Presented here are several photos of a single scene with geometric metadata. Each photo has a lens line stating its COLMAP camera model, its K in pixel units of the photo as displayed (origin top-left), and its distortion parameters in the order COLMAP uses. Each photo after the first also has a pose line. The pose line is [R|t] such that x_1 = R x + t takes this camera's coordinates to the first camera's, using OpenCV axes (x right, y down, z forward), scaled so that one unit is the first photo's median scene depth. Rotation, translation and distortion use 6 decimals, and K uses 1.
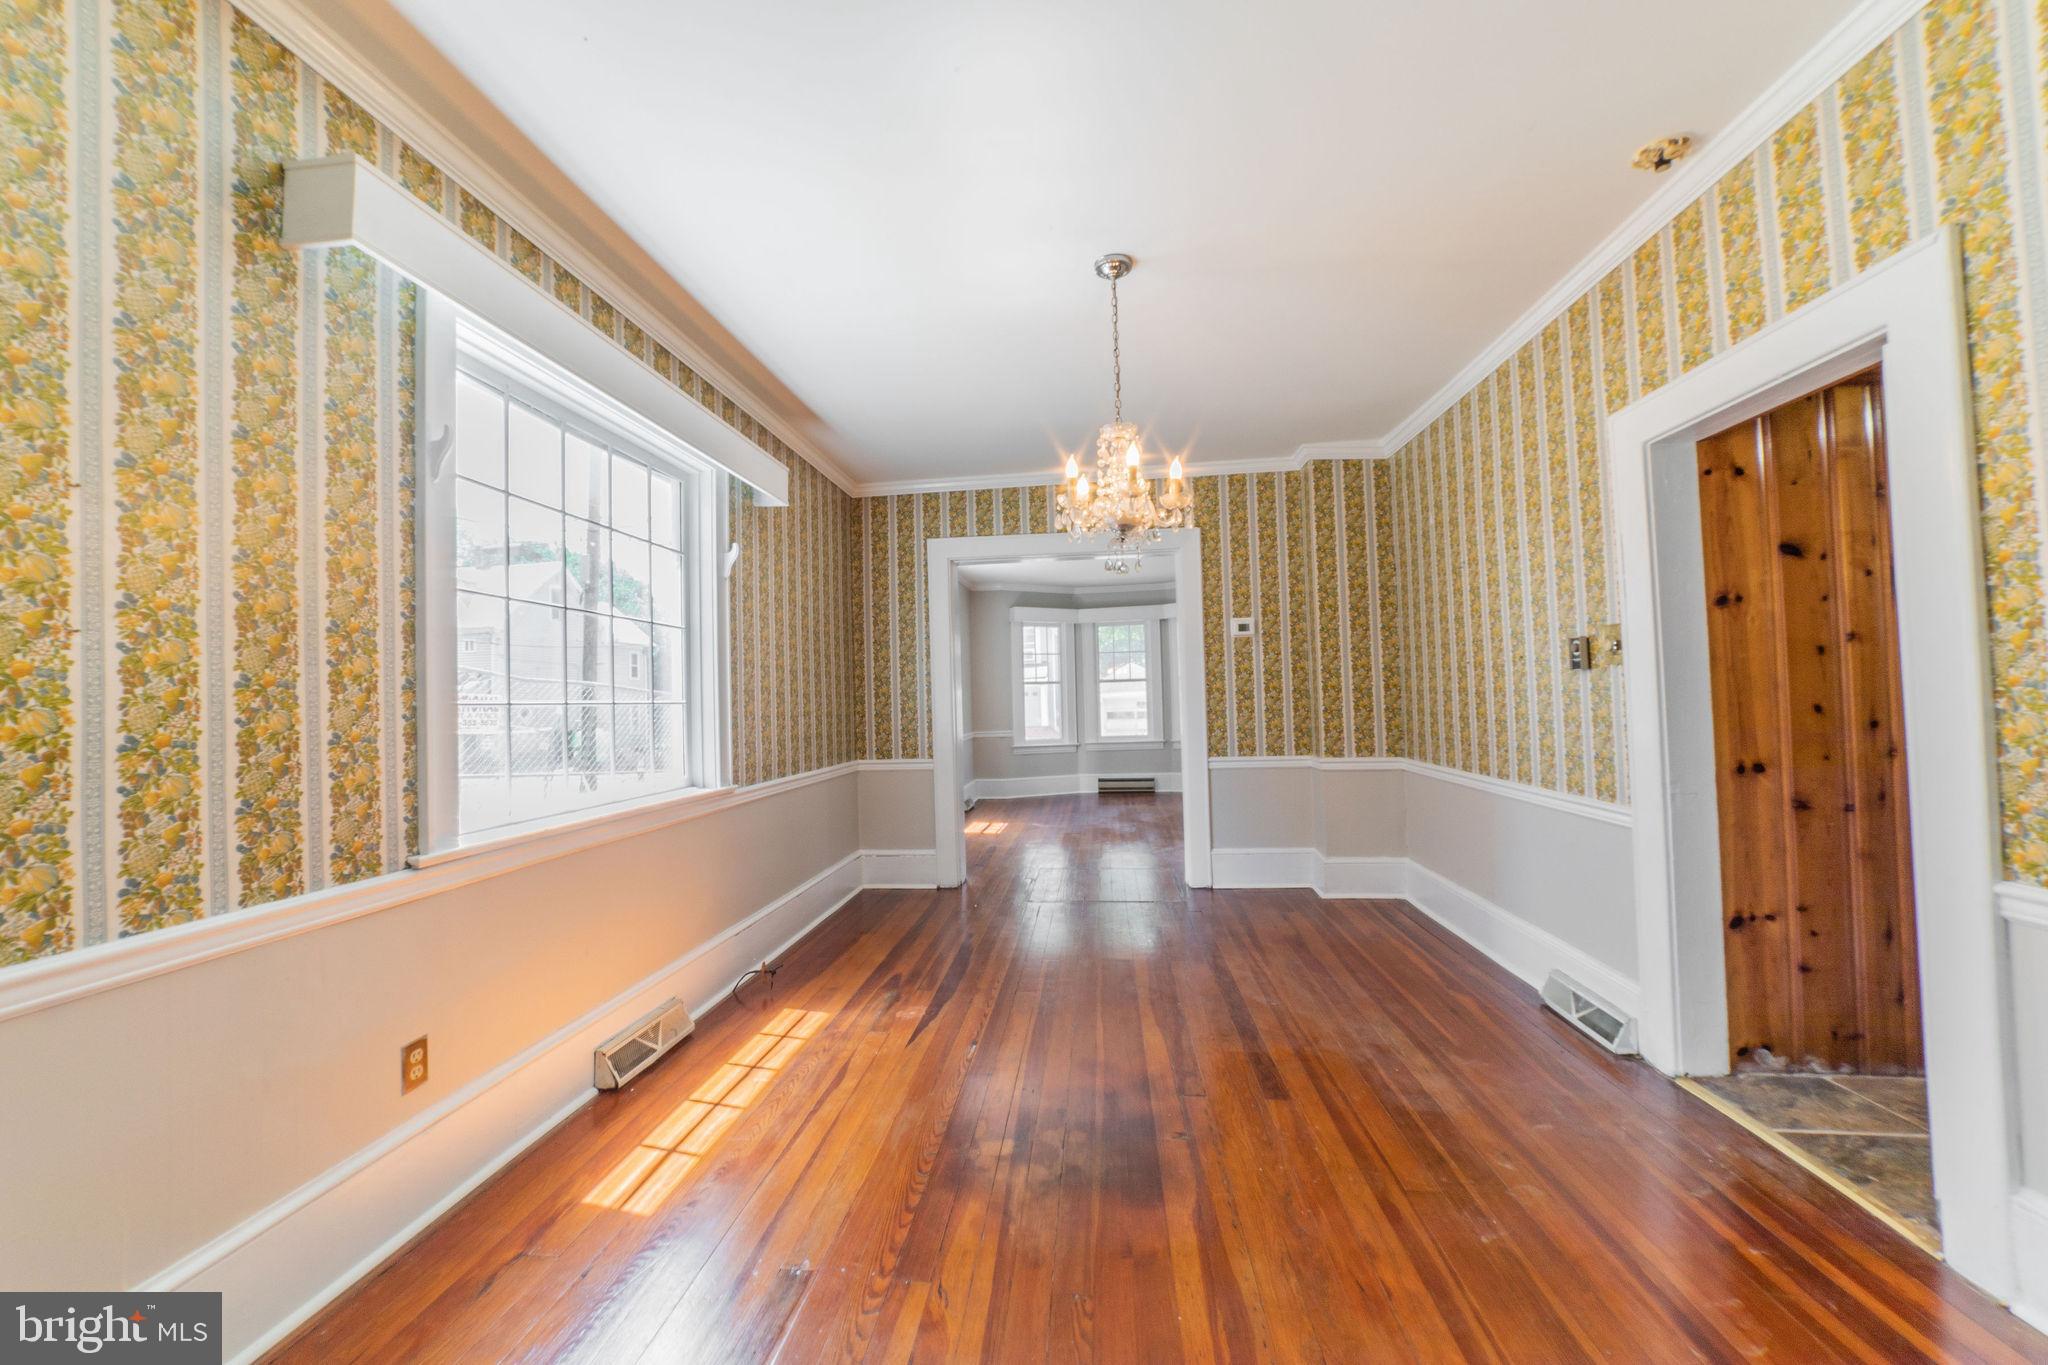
lens RADIAL K [[788.9, 0, 1023.4], [0, 788.9, 676.9], [0, 0, 1]] dist [-0.024347, 0.007172]
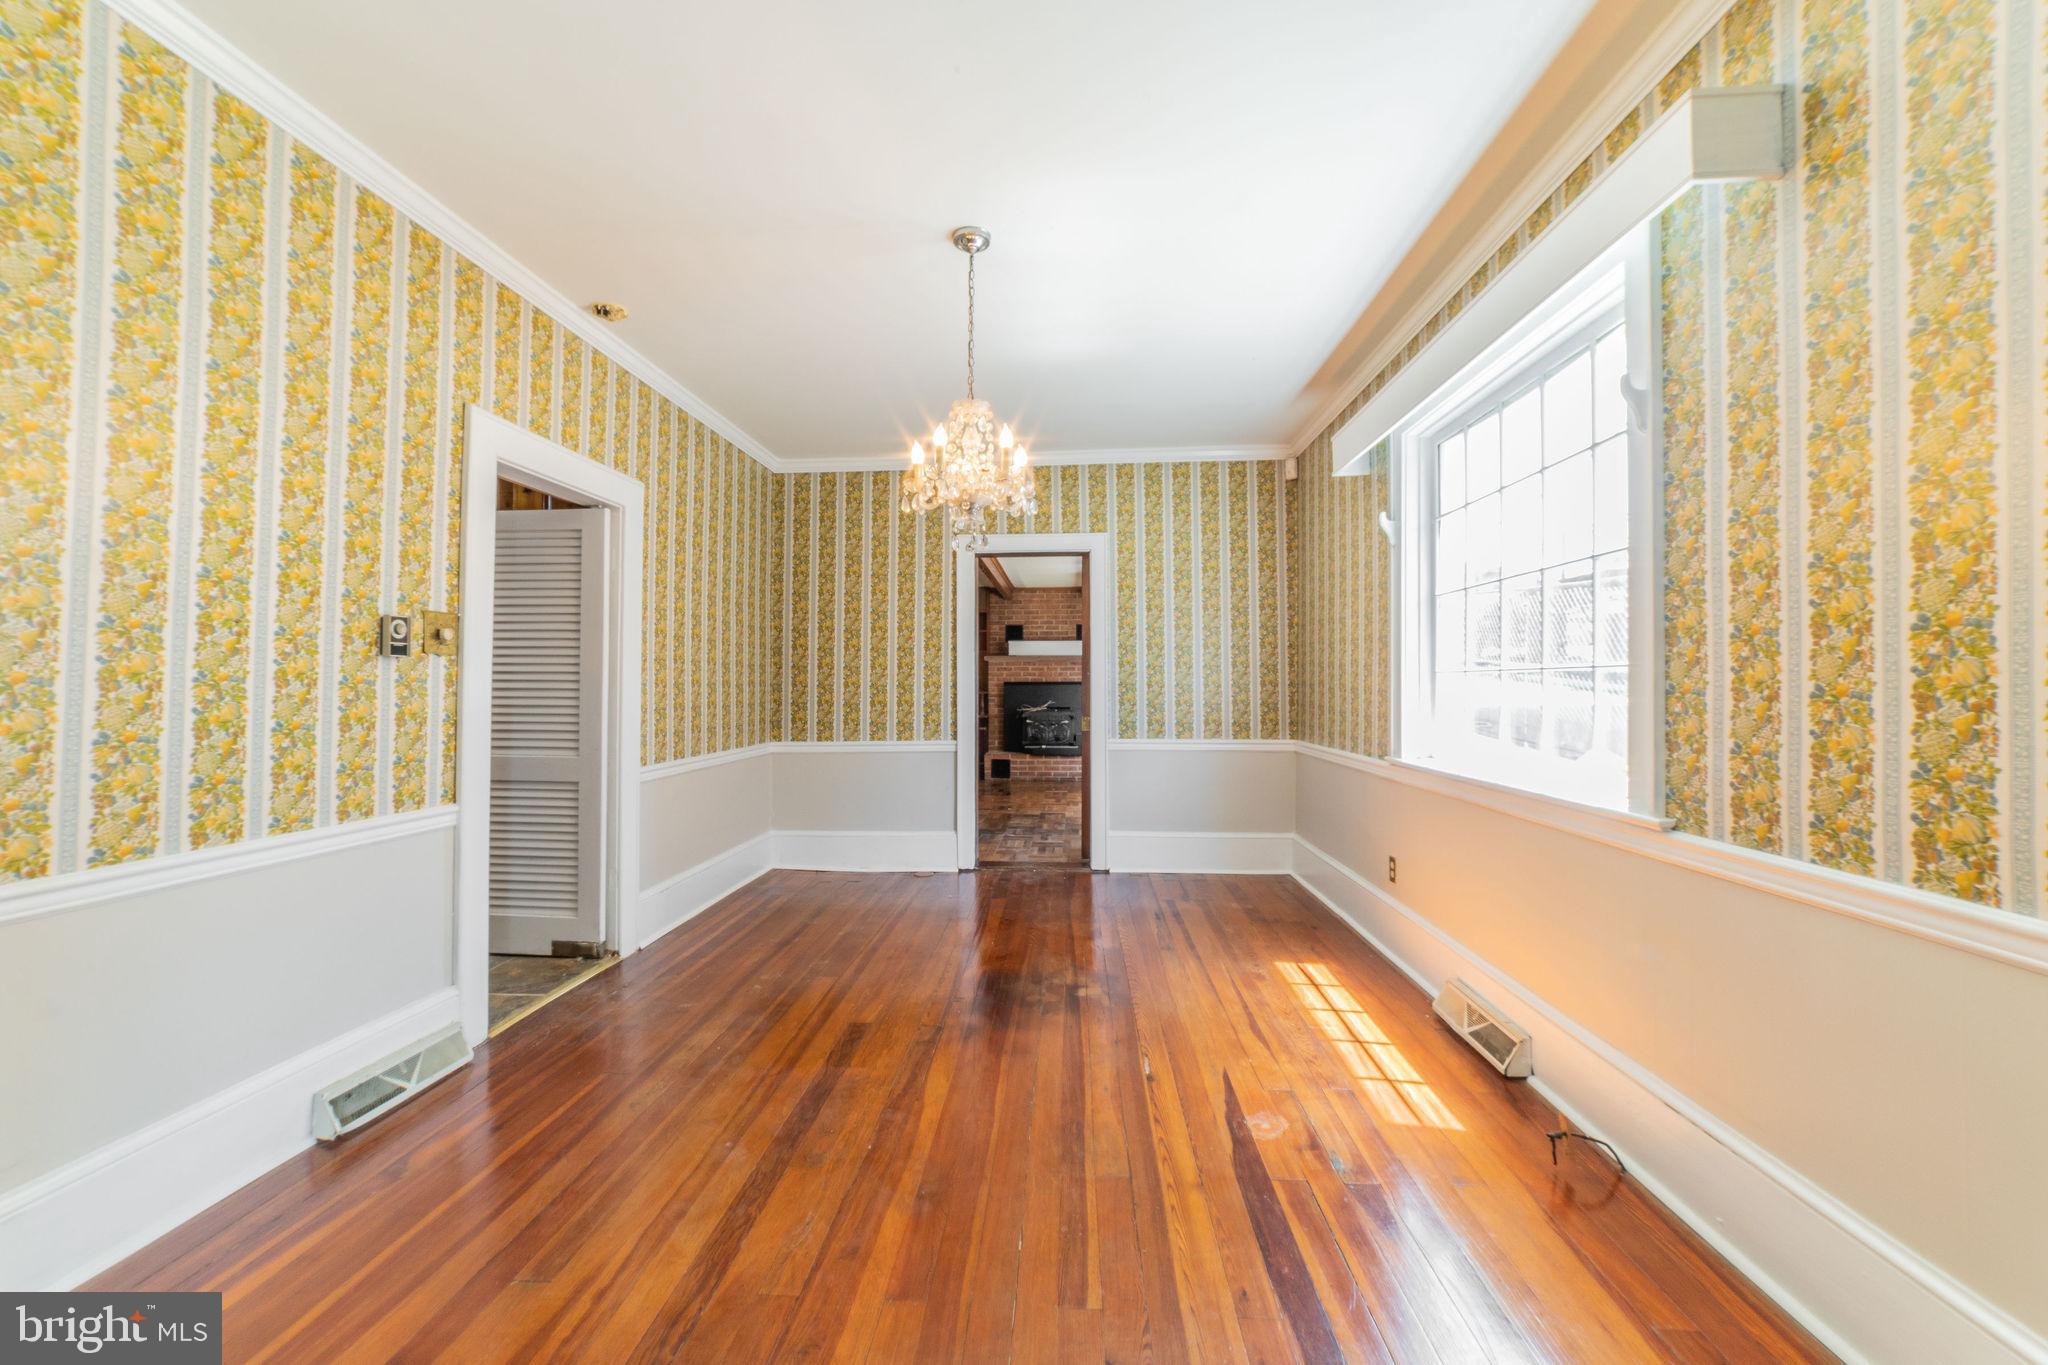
lens RADIAL K [[788.9, 0, 1023.4], [0, 788.9, 676.9], [0, 0, 1]] dist [-0.024347, 0.007172]
pose [[-0.999019, 0.026076, -0.035804, 0.091877], [0.027567, 0.998746, -0.041796, 0.063552], [0.034670, -0.042742, -0.998484, 1.822397]]
